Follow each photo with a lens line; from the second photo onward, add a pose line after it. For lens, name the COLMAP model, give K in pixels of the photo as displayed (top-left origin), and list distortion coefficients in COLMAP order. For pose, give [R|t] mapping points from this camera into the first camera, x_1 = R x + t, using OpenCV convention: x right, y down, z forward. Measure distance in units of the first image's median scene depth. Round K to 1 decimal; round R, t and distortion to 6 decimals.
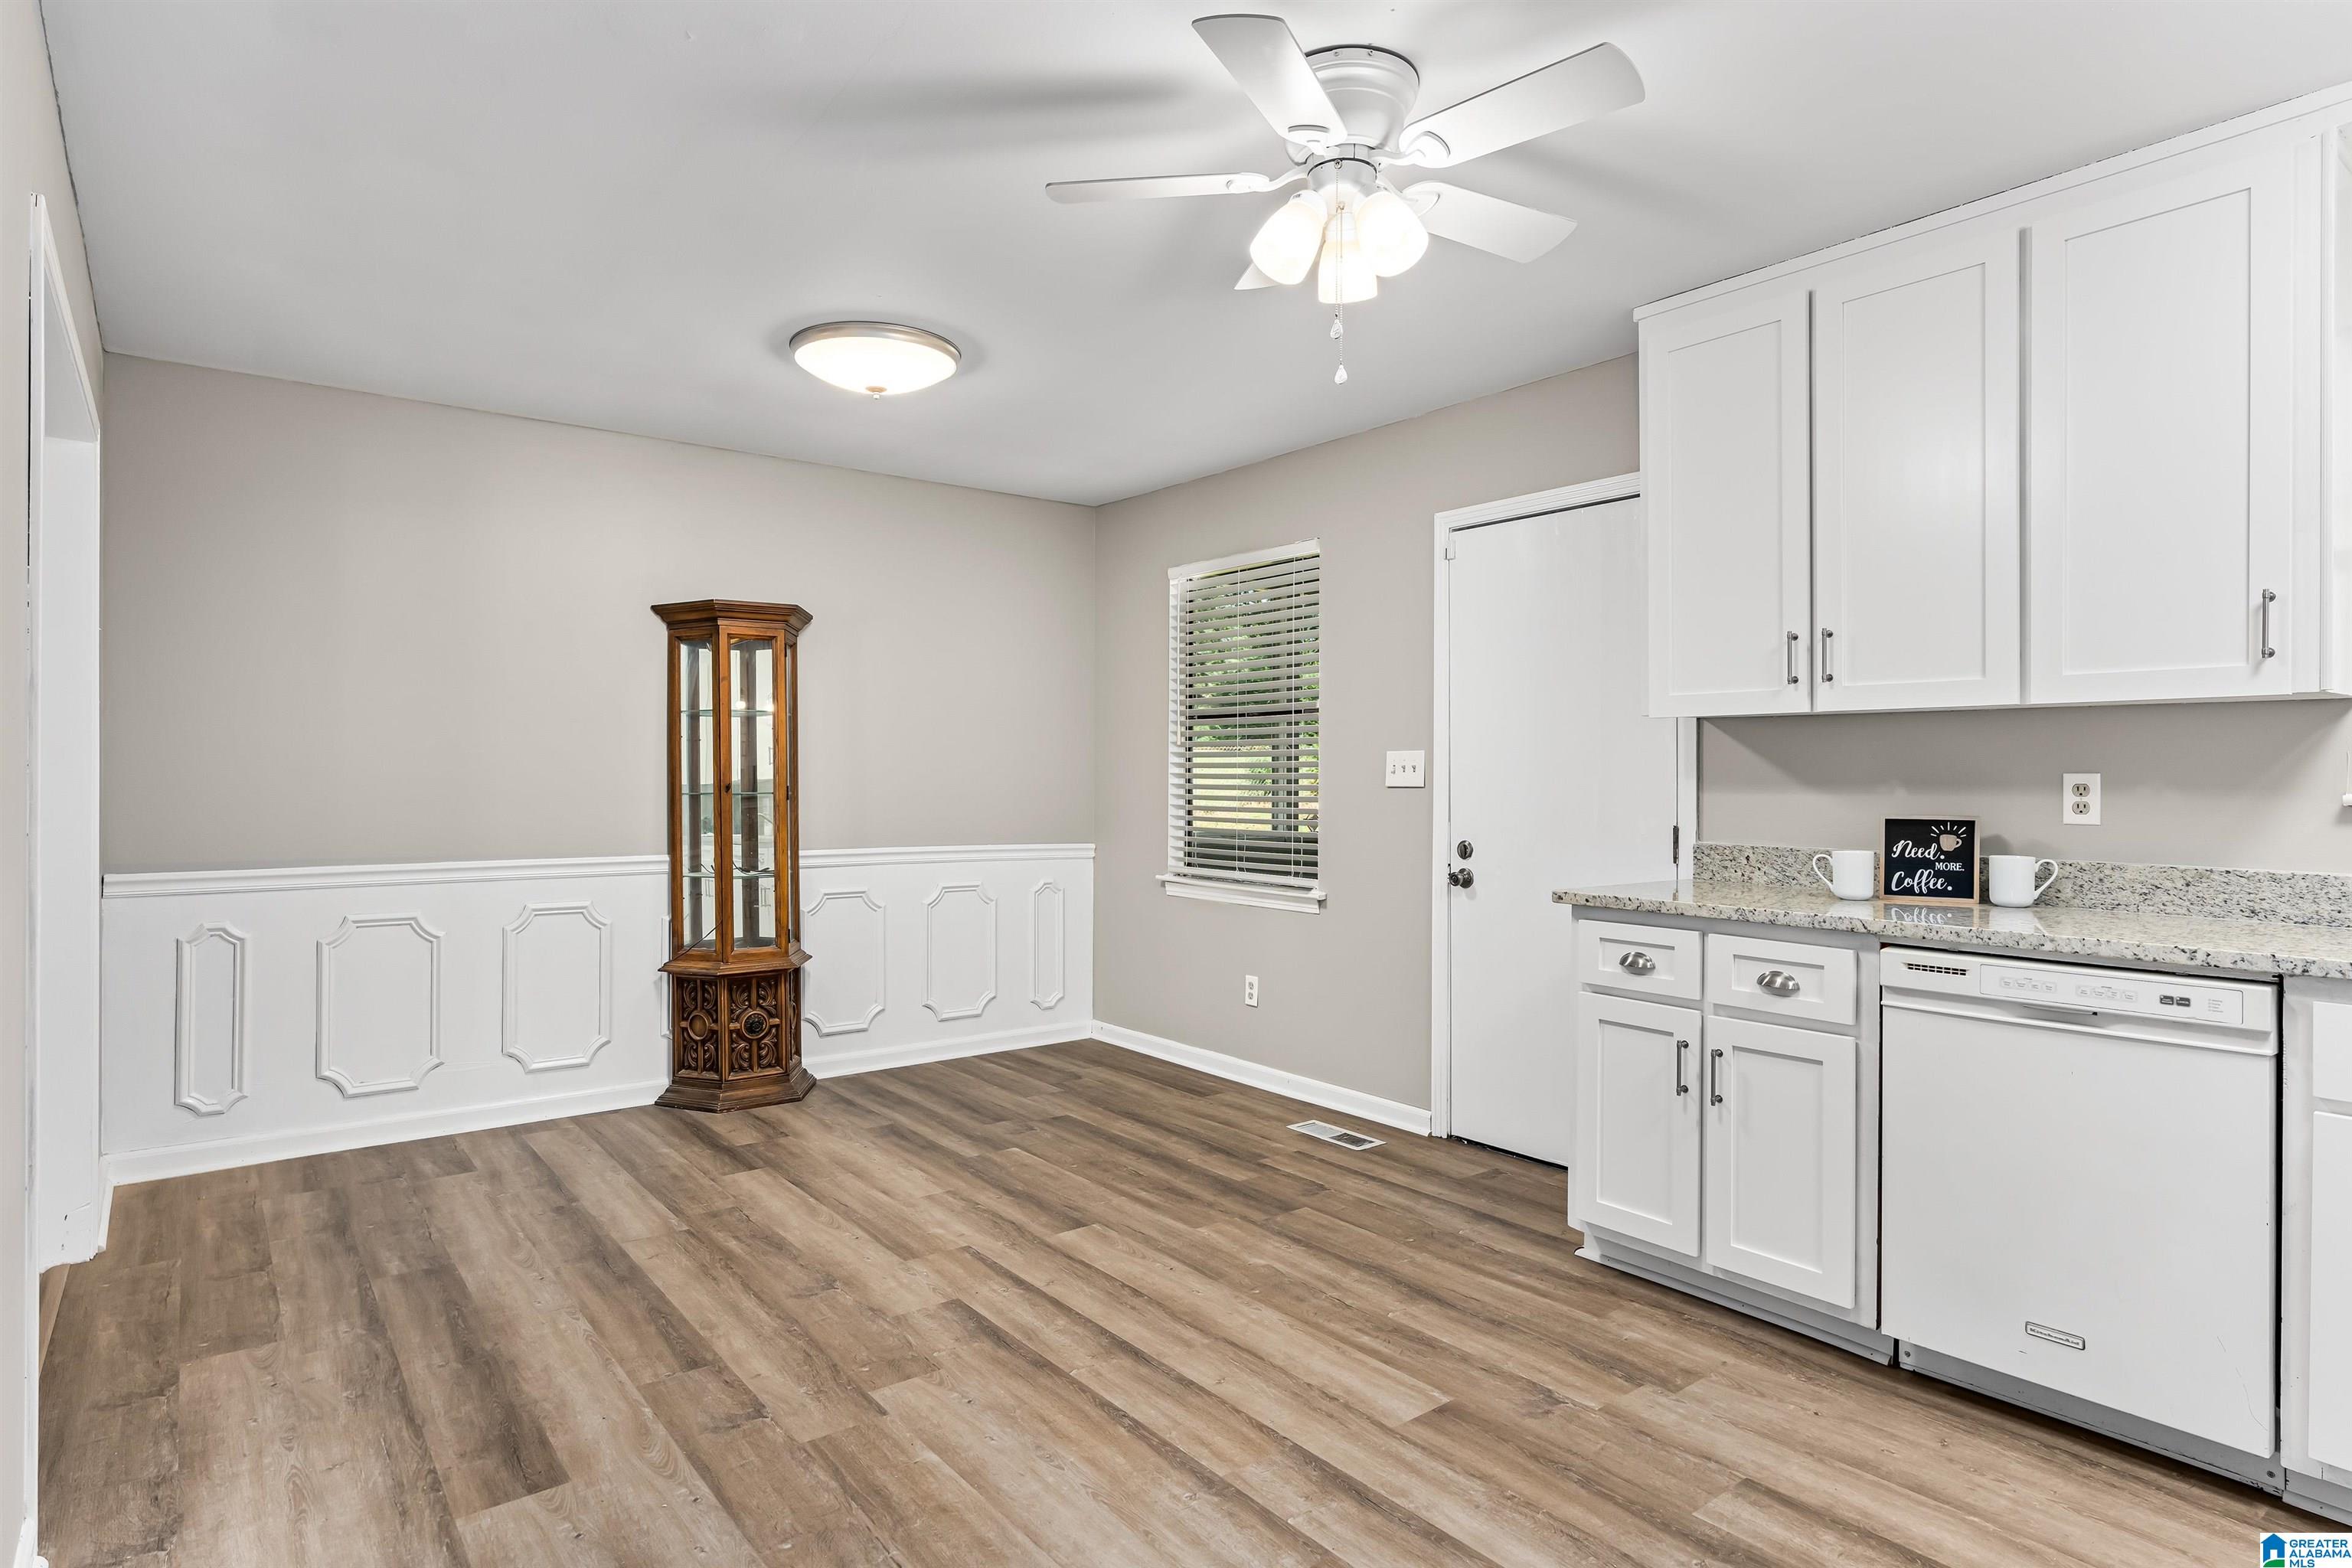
lens RADIAL K [[1297.9, 0, 1173.5], [0, 1297.9, 774.0], [0, 0, 1]] dist [-0.000920, -0.000696]
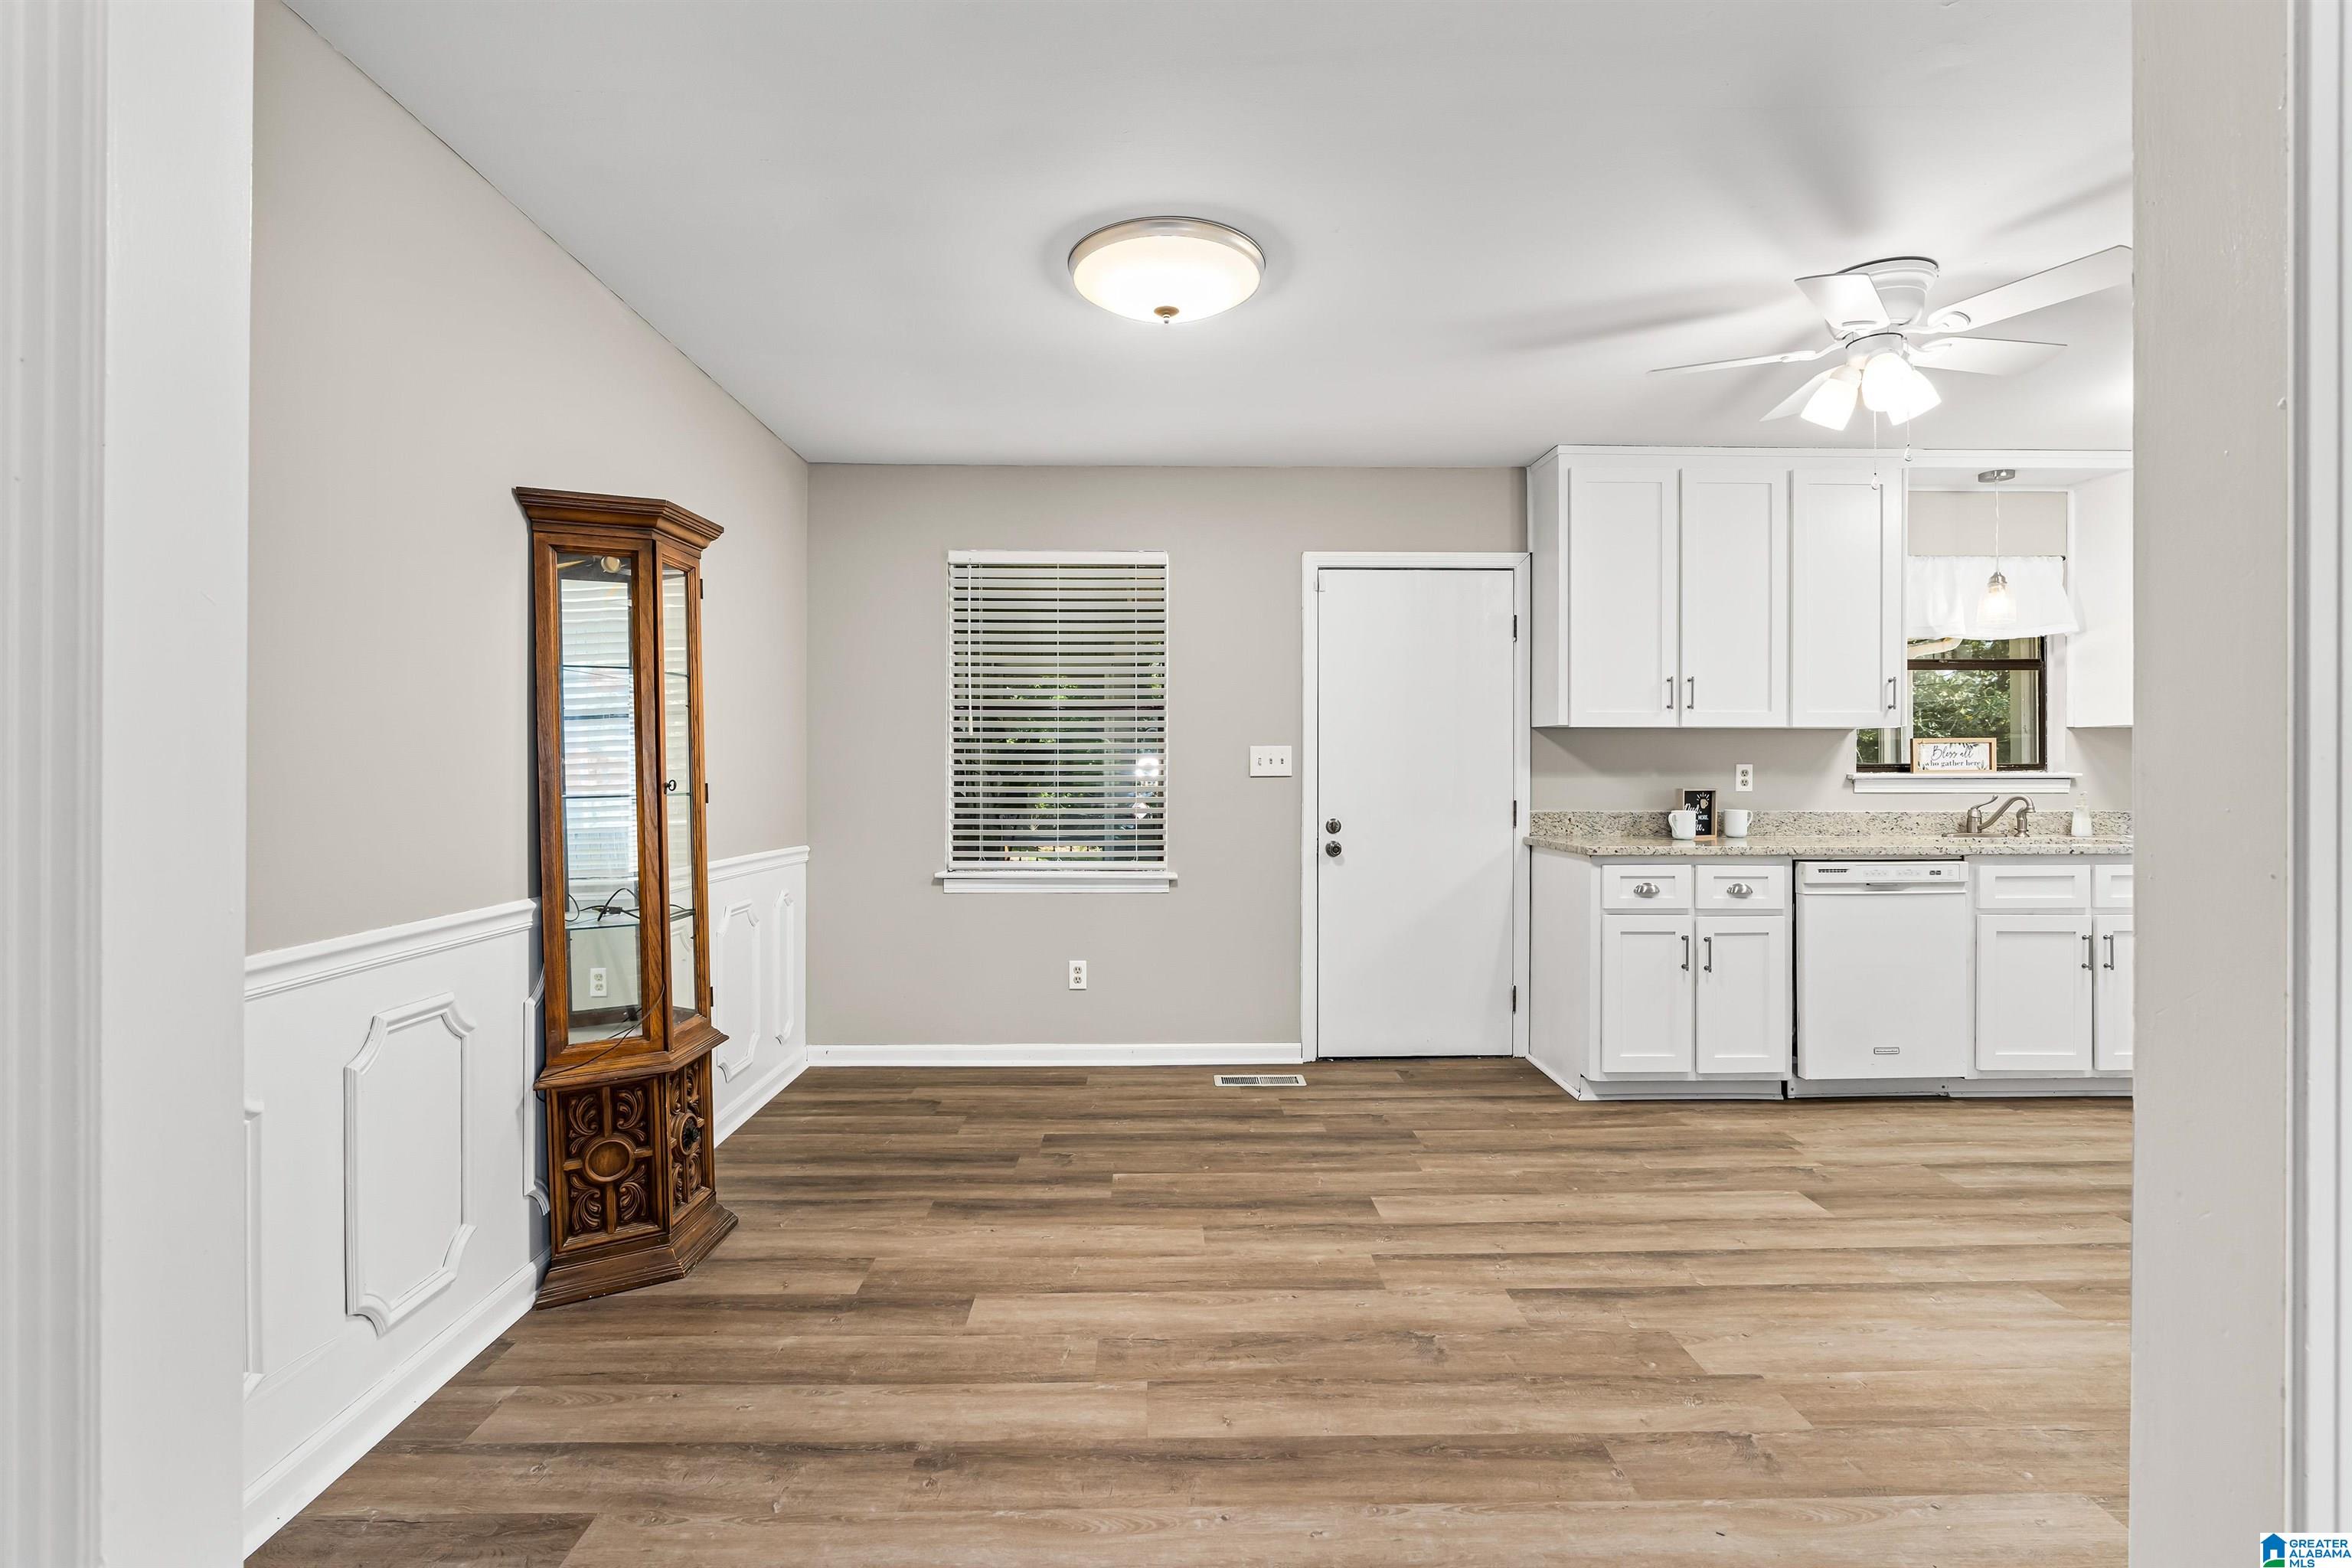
lens RADIAL K [[1076.4, 0, 1171.5], [0, 1076.4, 770.6], [0, 0, 1]] dist [-0.010030, 0.002231]
pose [[0.584711, -0.004860, 0.811227, -0.900564], [0.002379, 0.999988, 0.004276, 0.000180], [-0.811238, -0.000571, 0.584715, 0.662453]]
